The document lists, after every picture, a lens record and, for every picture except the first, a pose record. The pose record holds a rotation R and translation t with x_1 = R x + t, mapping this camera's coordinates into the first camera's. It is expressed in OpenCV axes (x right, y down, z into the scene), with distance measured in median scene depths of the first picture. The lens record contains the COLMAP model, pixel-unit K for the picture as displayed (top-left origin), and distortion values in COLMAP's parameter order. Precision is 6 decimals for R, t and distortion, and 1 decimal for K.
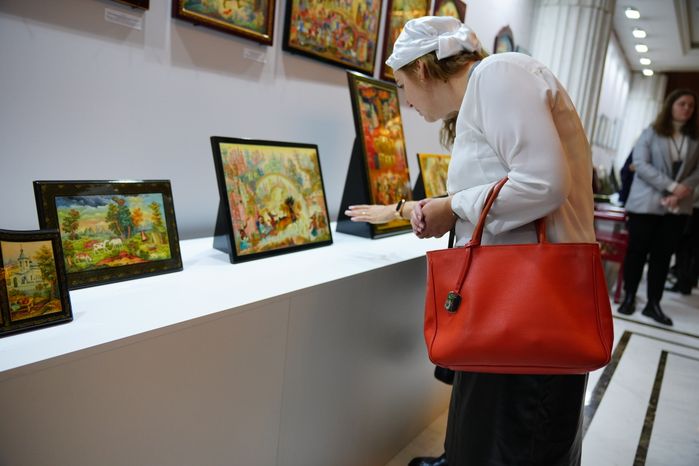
lens RADIAL K [[537.0, 0, 349.5], [0, 537.0, 233.0], [0, 0, 1]] dist [-0.000863, 0.001181]
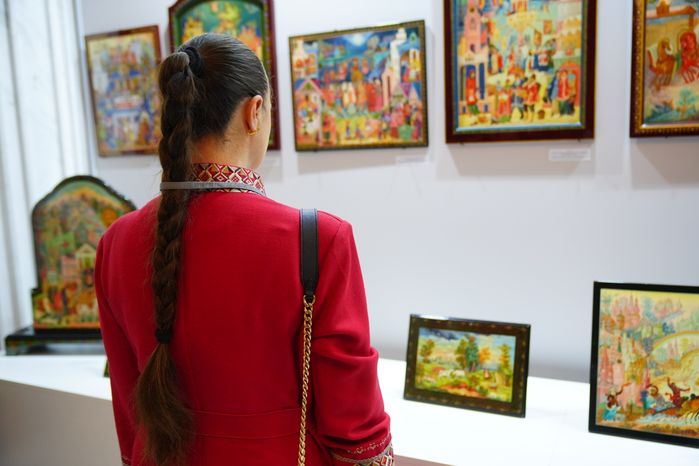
lens RADIAL K [[646.6, 0, 349.5], [0, 646.6, 233.0], [0, 0, 1]] dist [0.001064, 0.003661]
pose [[0.124374, 0.040120, -0.991424, 0.806271], [-0.110236, 0.993555, 0.026377, -0.262071], [0.986093, 0.106010, 0.127995, 0.497485]]
